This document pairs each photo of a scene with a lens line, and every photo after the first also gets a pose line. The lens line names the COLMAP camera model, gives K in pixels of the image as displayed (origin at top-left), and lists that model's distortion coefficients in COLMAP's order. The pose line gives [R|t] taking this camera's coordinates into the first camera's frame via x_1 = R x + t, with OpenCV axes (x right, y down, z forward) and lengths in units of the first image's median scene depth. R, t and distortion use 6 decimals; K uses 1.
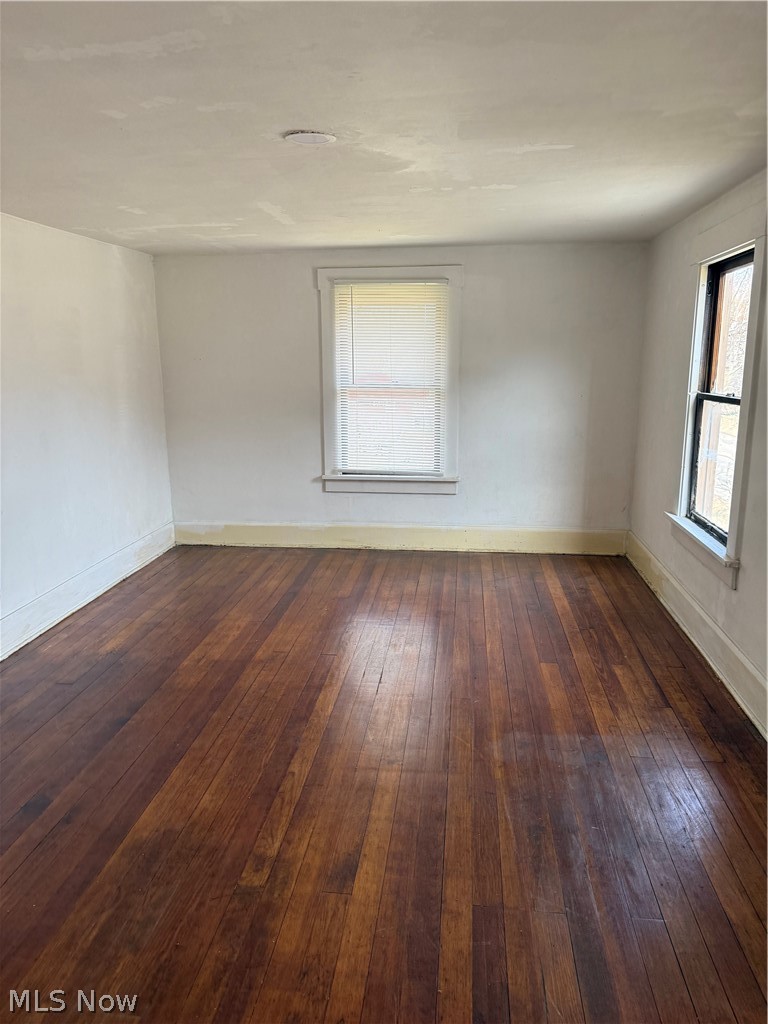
lens RADIAL K [[737.9, 0, 384.0], [0, 737.9, 512.0], [0, 0, 1]] dist [0.091524, -0.118198]
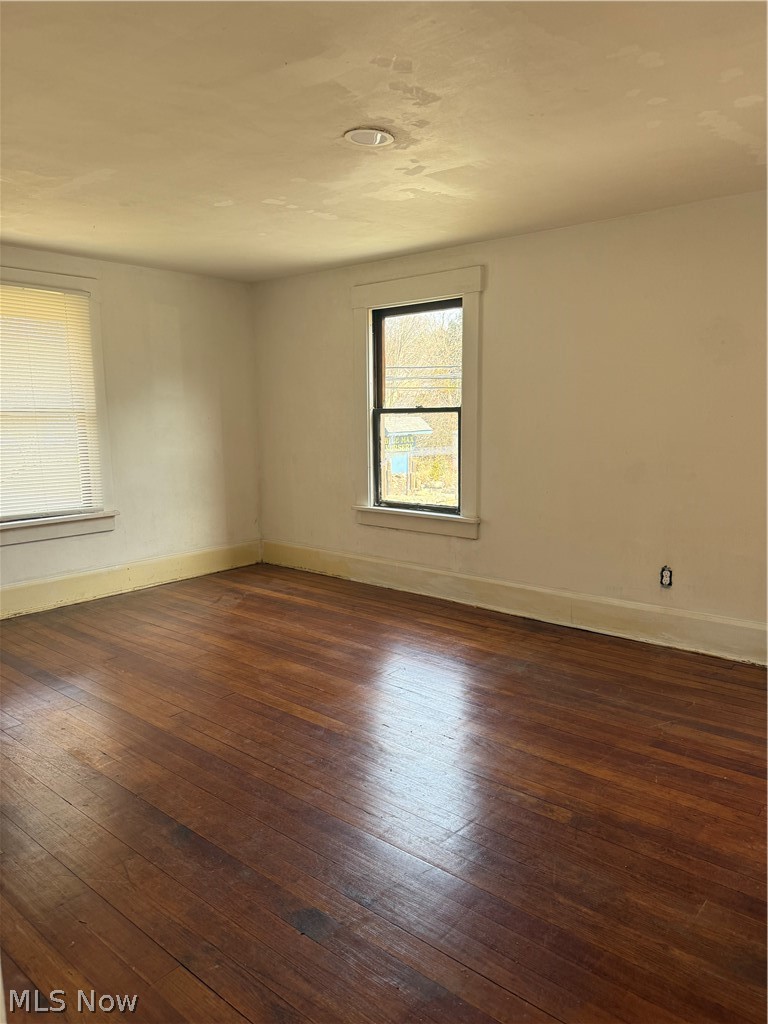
lens RADIAL K [[737.9, 0, 384.0], [0, 737.9, 512.0], [0, 0, 1]] dist [0.091524, -0.118198]
pose [[0.527260, -0.115425, 0.841828, -0.545574], [0.184070, 0.982721, 0.019455, -0.003111], [-0.829527, 0.144697, 0.539396, 0.266703]]
